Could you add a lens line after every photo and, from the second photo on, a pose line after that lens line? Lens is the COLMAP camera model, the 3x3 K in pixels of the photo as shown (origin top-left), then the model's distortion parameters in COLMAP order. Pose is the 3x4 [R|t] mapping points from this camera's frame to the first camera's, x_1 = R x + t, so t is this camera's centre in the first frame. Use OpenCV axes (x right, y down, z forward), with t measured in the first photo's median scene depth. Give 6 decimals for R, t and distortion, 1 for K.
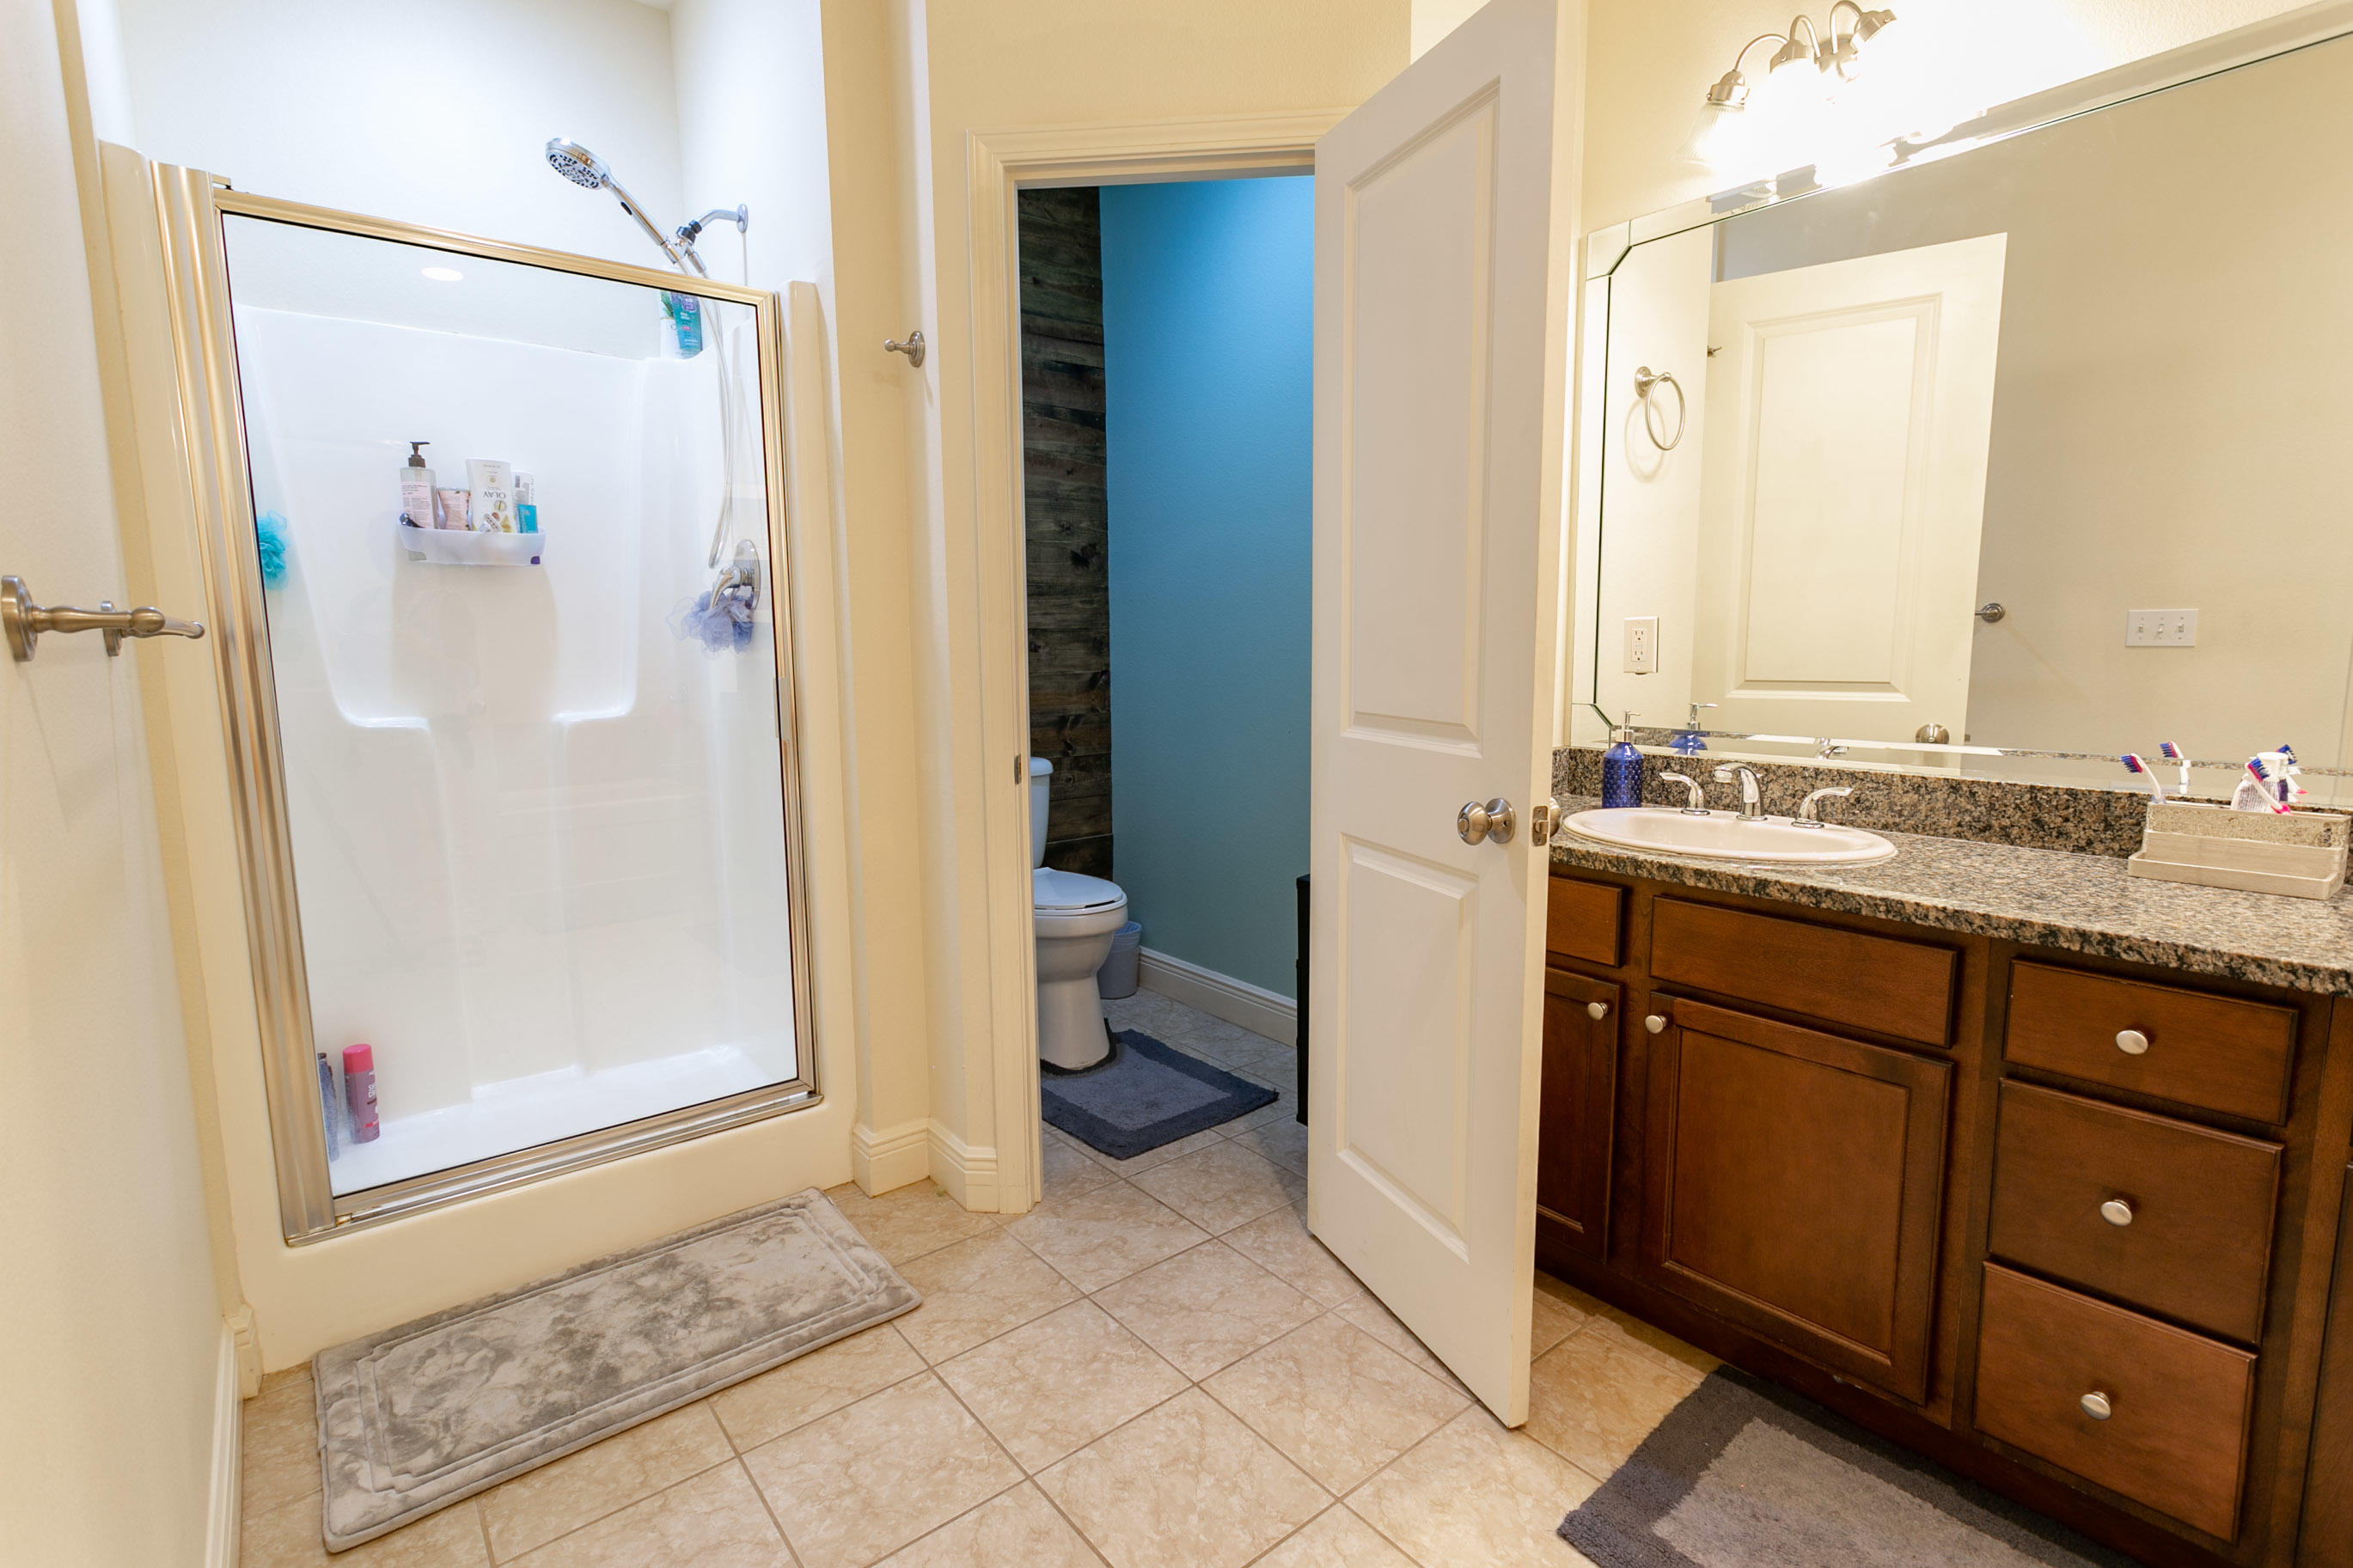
lens RADIAL K [[1131.5, 0, 1163.4], [0, 1131.5, 779.6], [0, 0, 1]] dist [0.001322, 0.000701]
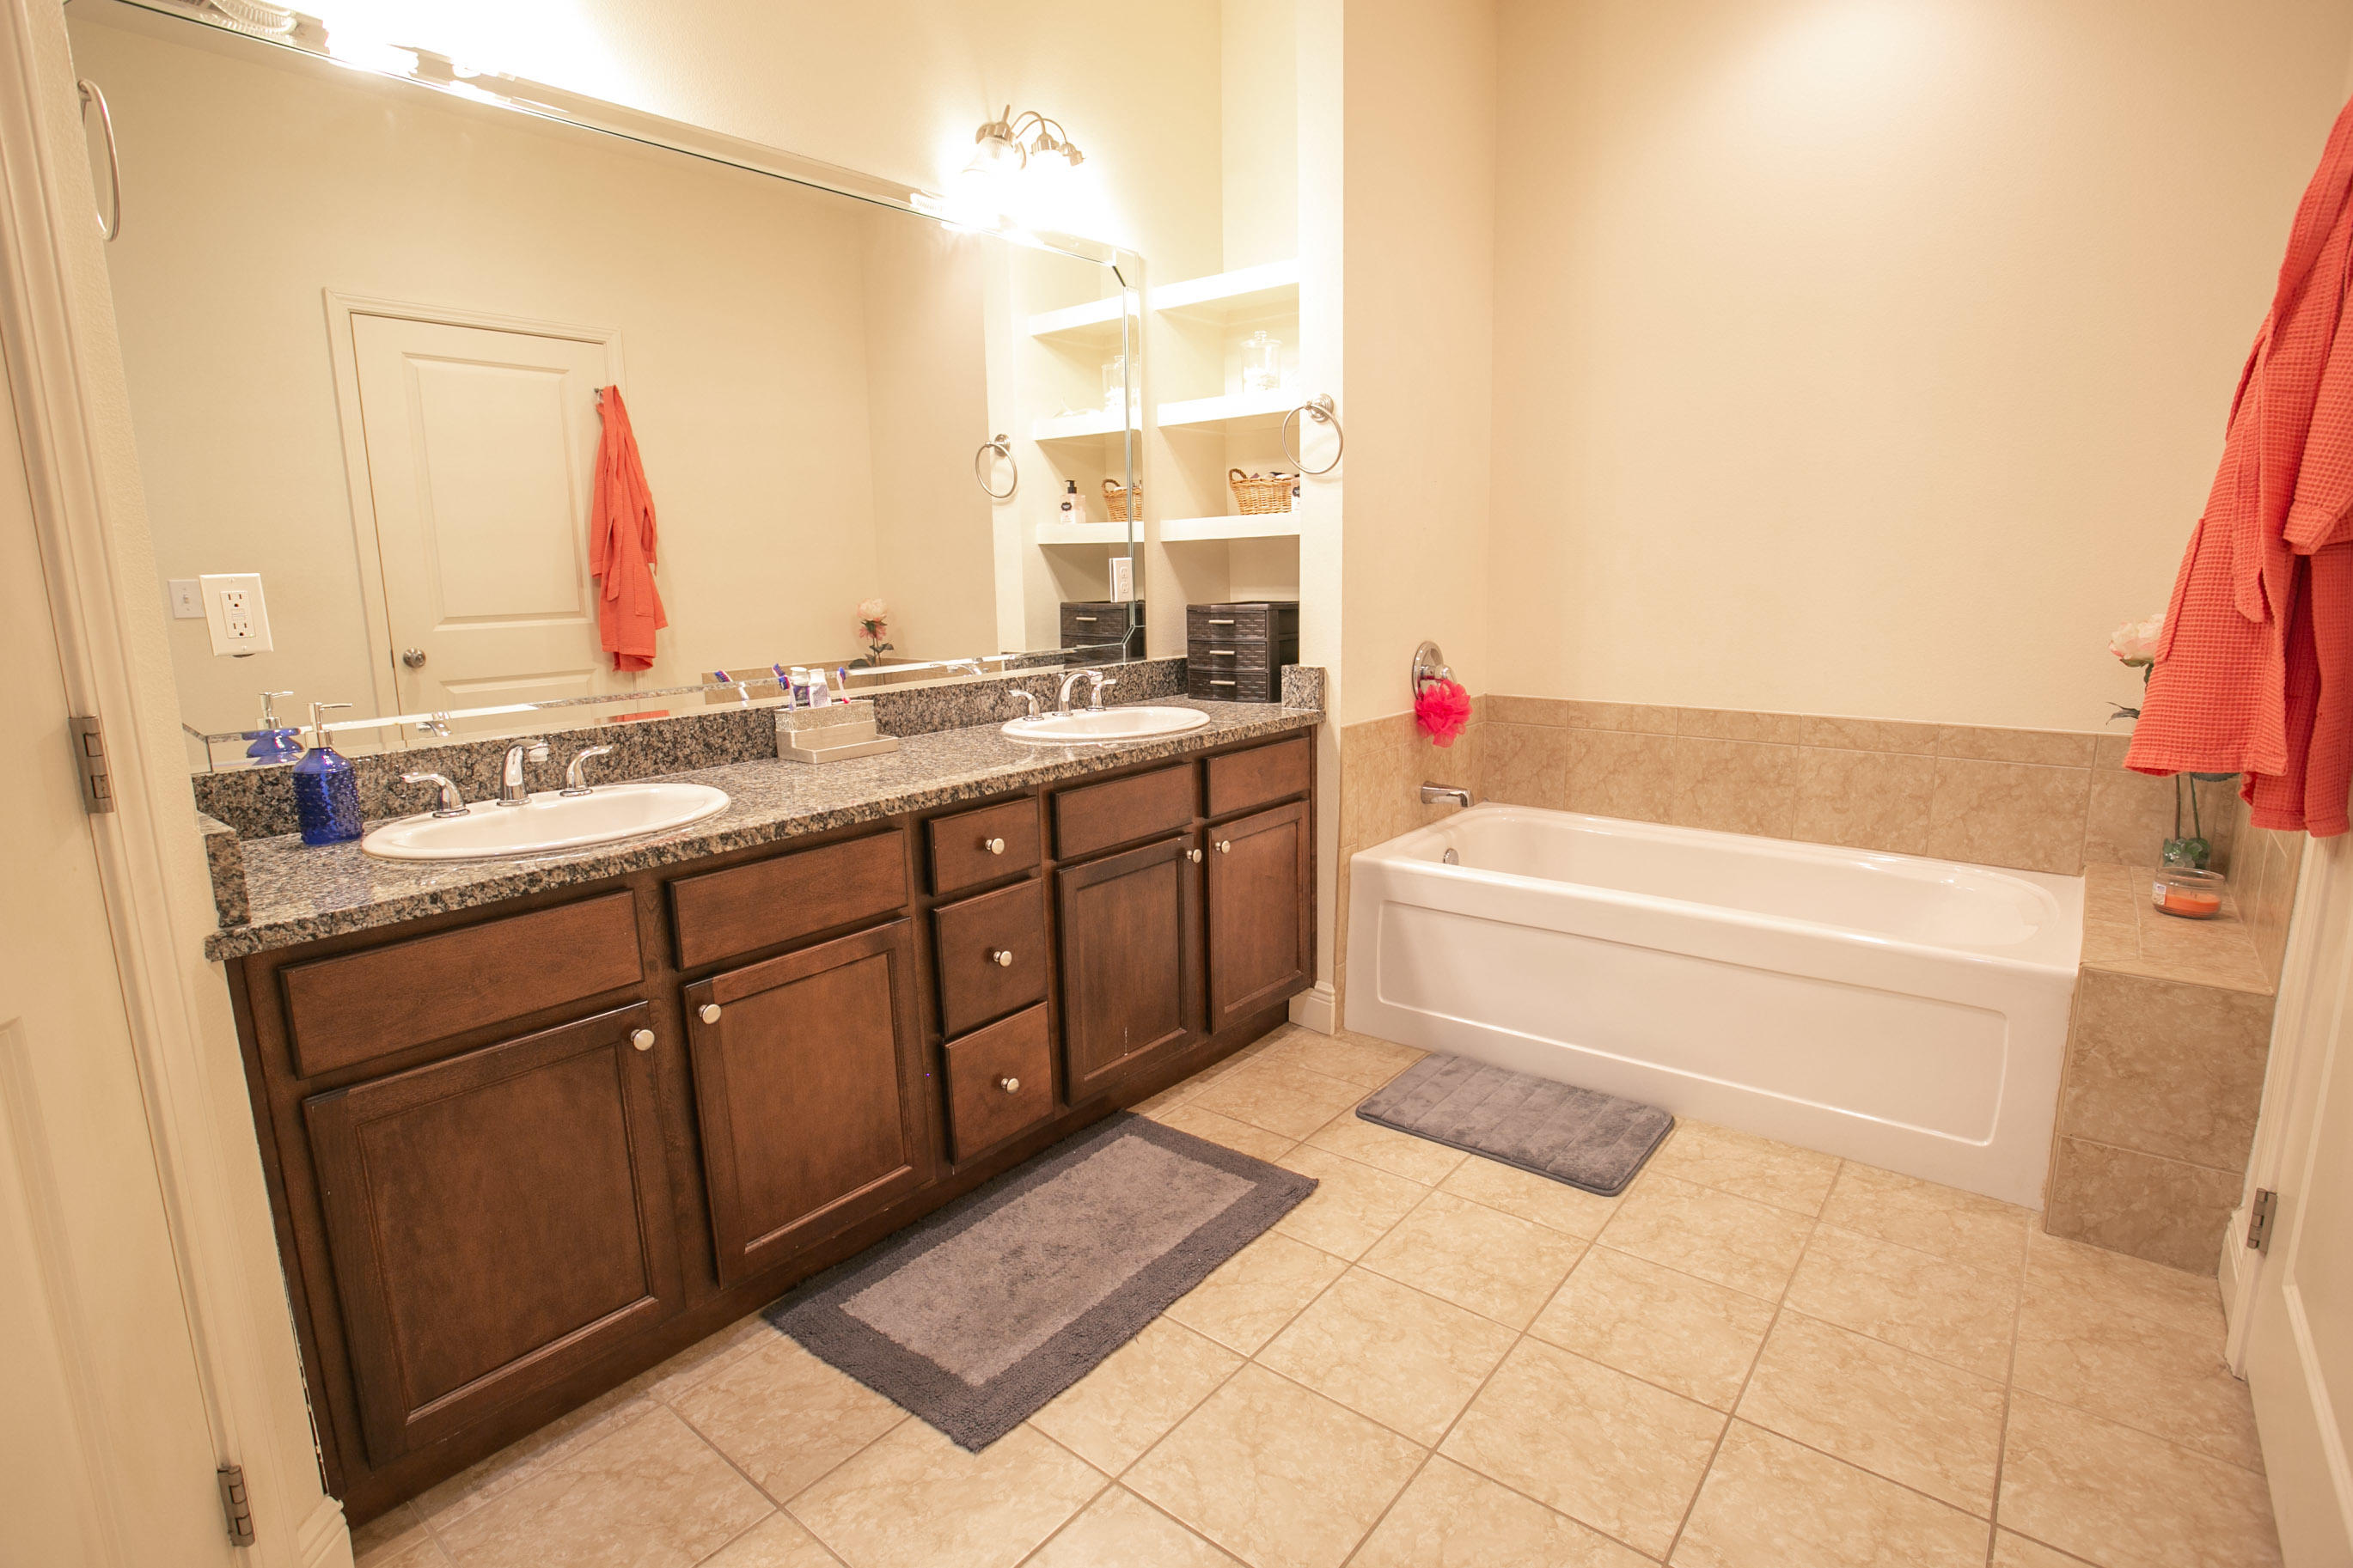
lens RADIAL K [[1157.7, 0, 1176.5], [0, 1157.7, 784.0], [0, 0, 1]] dist [-0.034817, 0.000387]
pose [[-0.223445, -0.165165, 0.960621, -0.511626], [0.147321, 0.968494, 0.200787, -0.094822], [-0.963519, 0.186384, -0.192073, 0.781010]]
